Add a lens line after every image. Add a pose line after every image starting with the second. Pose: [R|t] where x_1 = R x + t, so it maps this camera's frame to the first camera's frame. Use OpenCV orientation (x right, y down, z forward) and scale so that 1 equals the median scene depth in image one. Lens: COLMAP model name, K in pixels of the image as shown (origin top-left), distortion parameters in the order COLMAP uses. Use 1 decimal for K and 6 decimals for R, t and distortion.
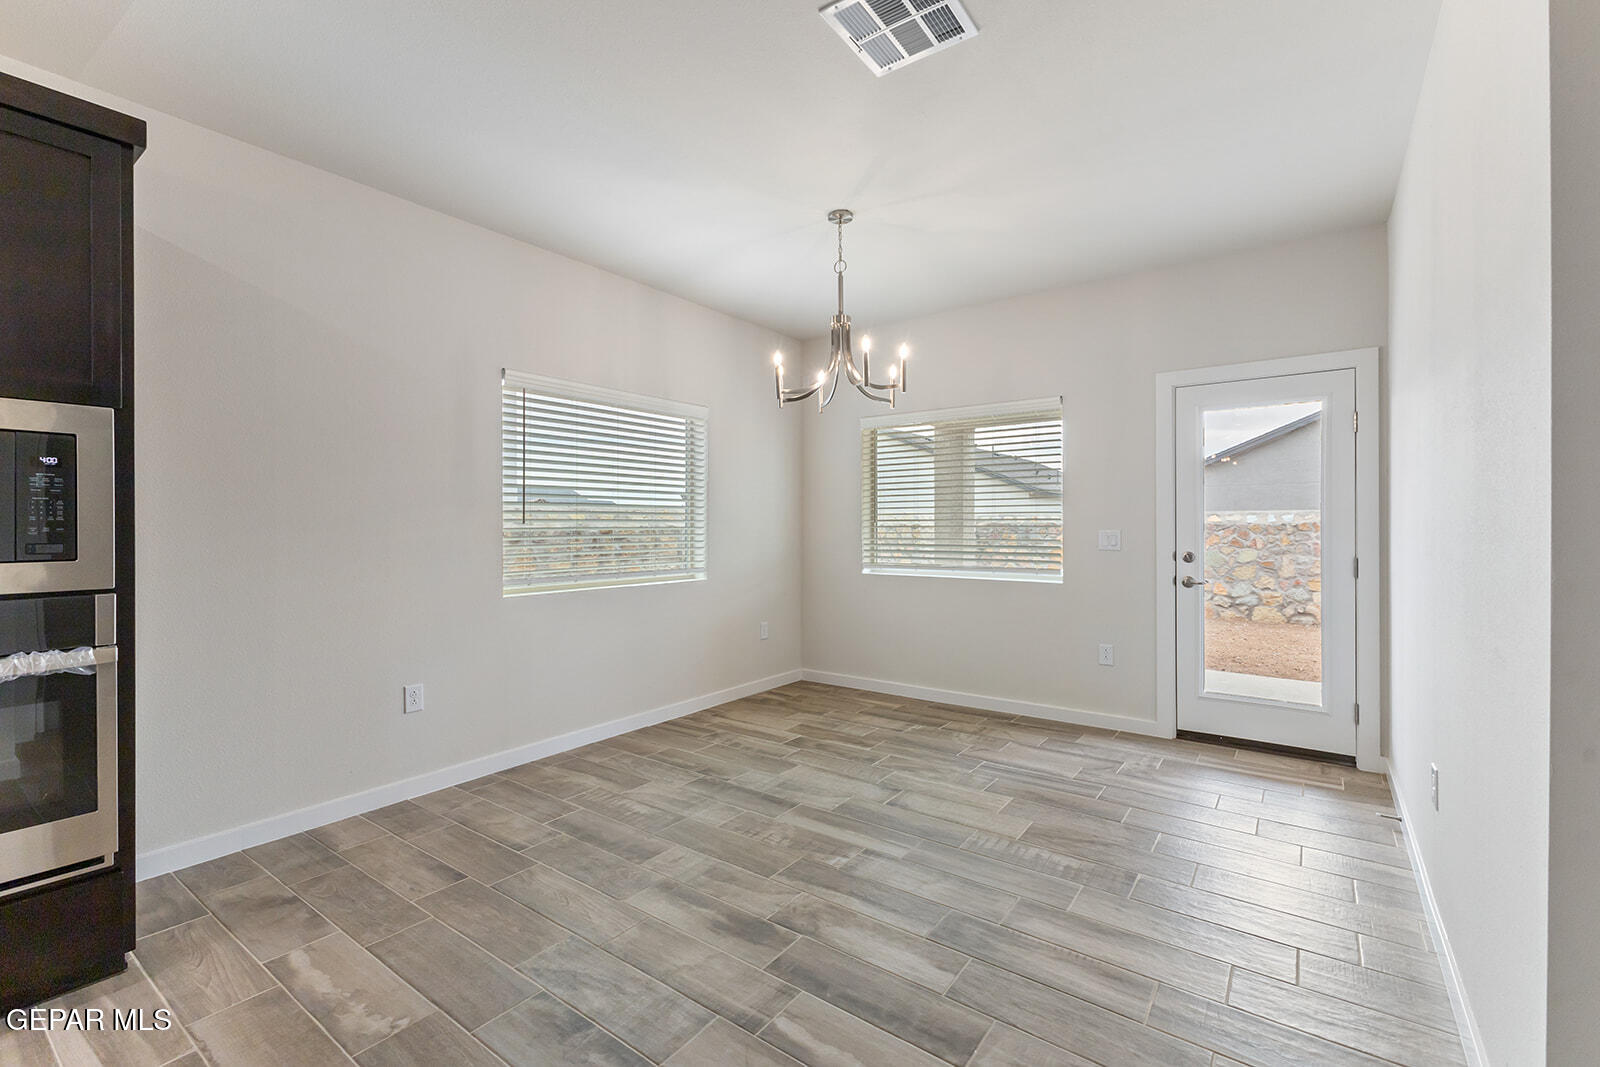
lens RADIAL K [[697.4, 0, 805.8], [0, 697.4, 525.1], [0, 0, 1]] dist [0.007791, 0.000468]
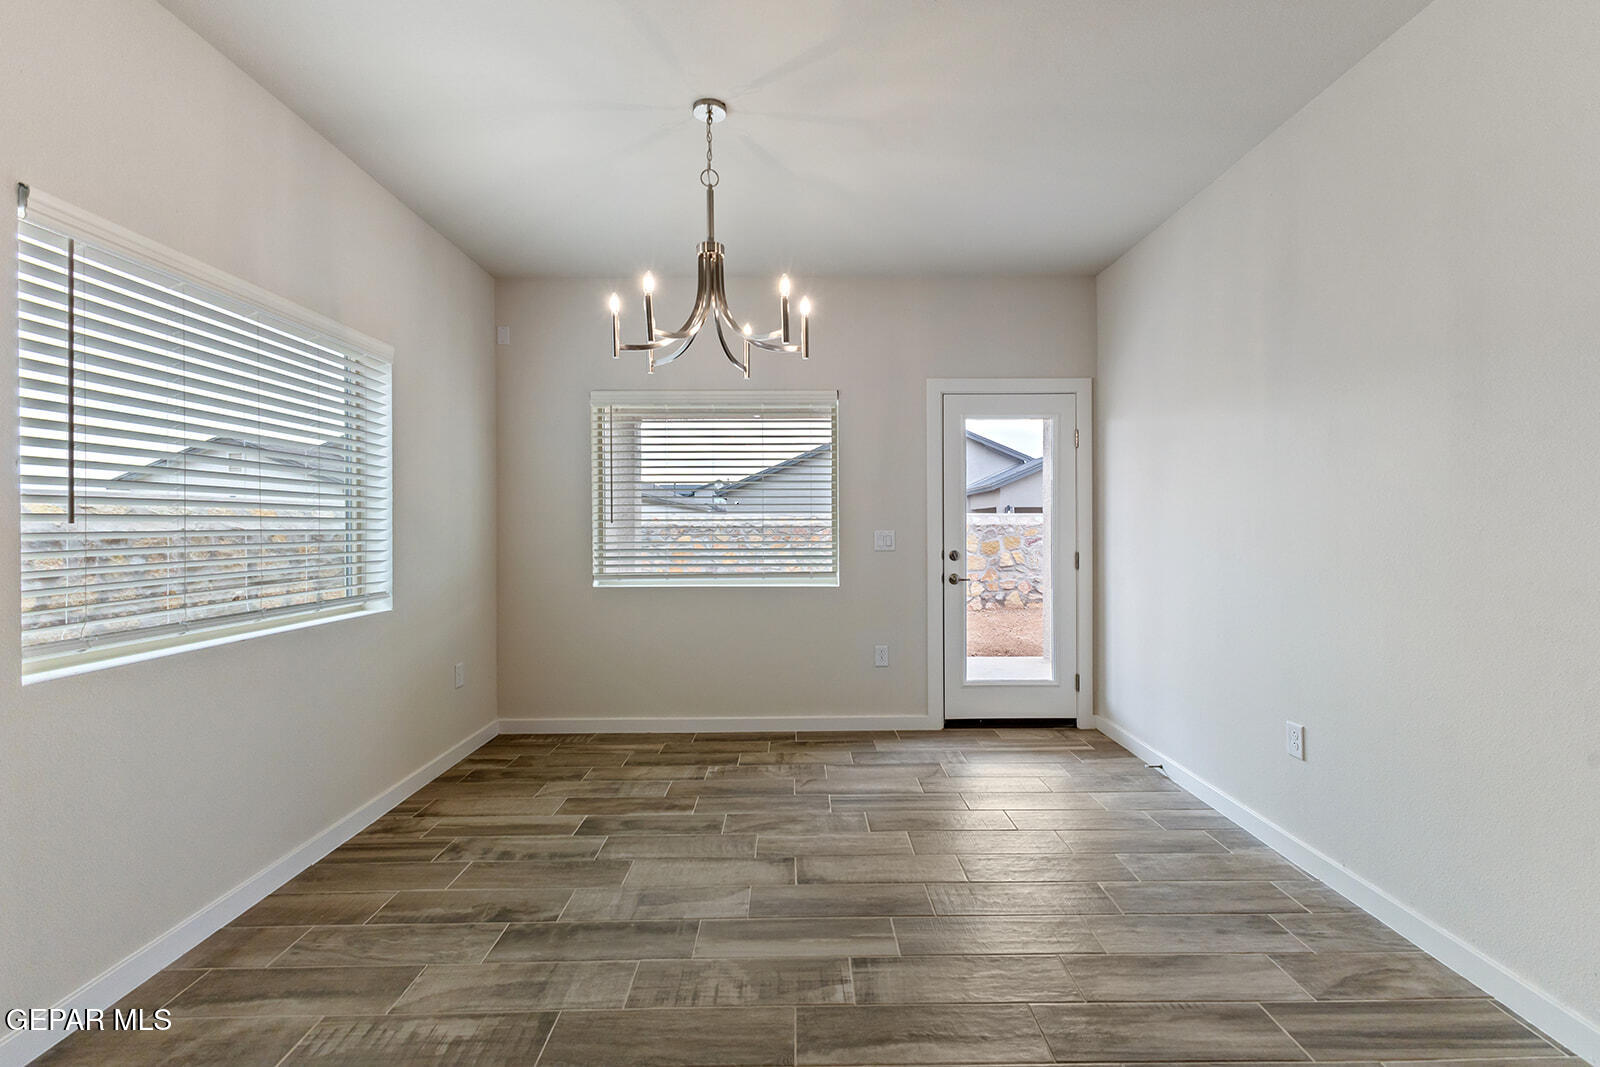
lens RADIAL K [[697.4, 0, 805.8], [0, 697.4, 525.1], [0, 0, 1]] dist [0.007791, 0.000468]
pose [[0.799584, -0.001101, 0.600553, -0.276766], [0.003115, 0.999992, -0.002314, 0.001912], [-0.600546, 0.003720, 0.799581, 0.298402]]
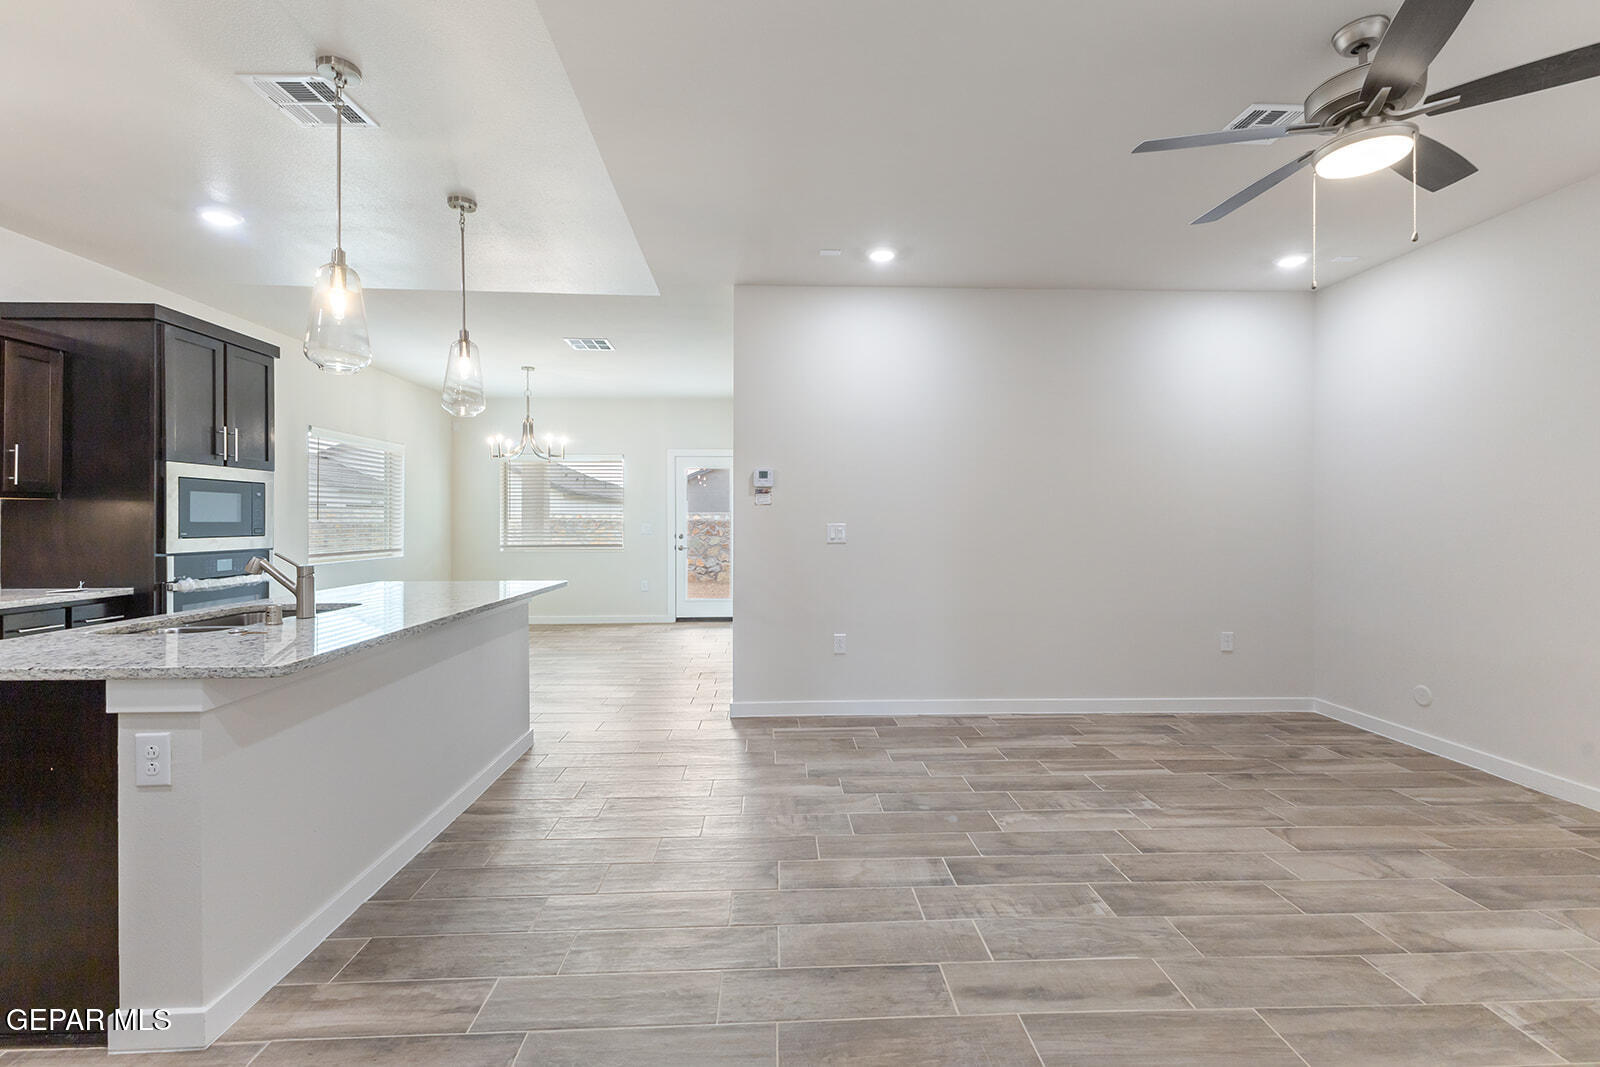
lens RADIAL K [[697.4, 0, 805.8], [0, 697.4, 525.1], [0, 0, 1]] dist [0.007791, 0.000468]
pose [[0.780112, -0.000692, 0.625639, -0.510832], [-0.003412, 0.999980, 0.005359, -0.002081], [-0.625630, -0.006315, 0.780094, -0.941923]]
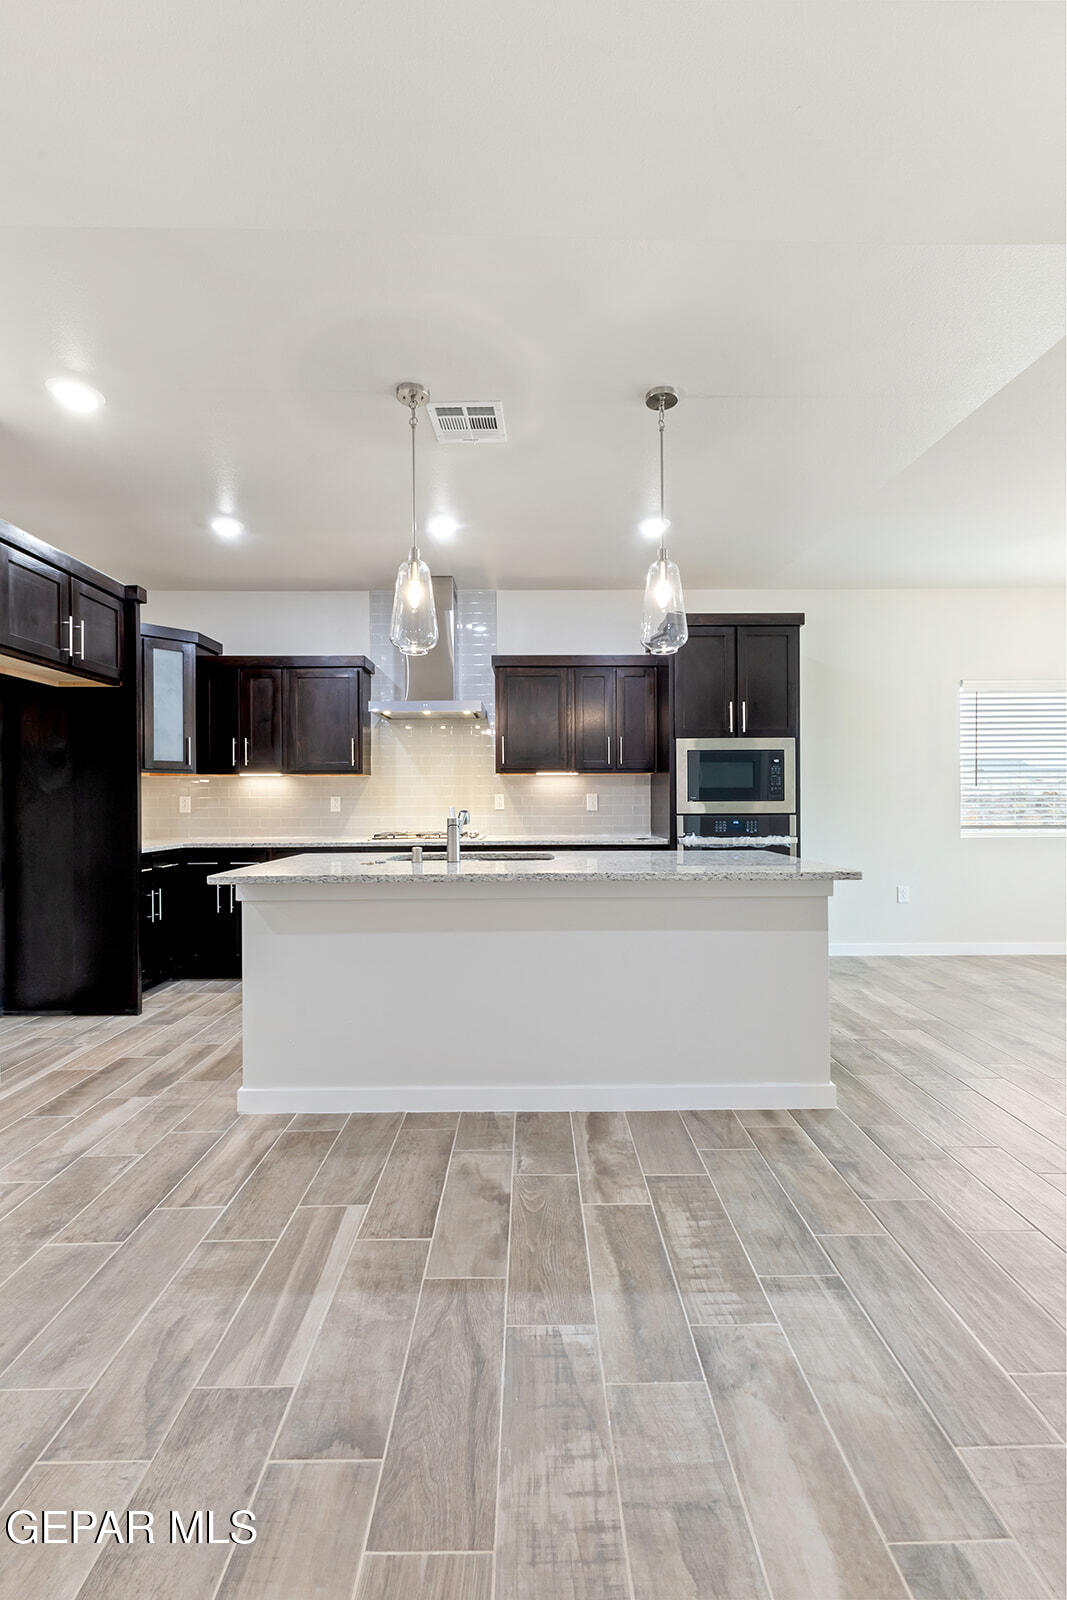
lens RADIAL K [[686.4, 0, 531.8], [0, 686.4, 802.9], [0, 0, 1]] dist [0.002634, -0.000260]
pose [[0.593631, 0.000072, -0.804737, 0.178252], [0.005222, 0.999979, 0.003942, 0.020899], [0.804720, -0.006542, 0.593618, -0.538182]]
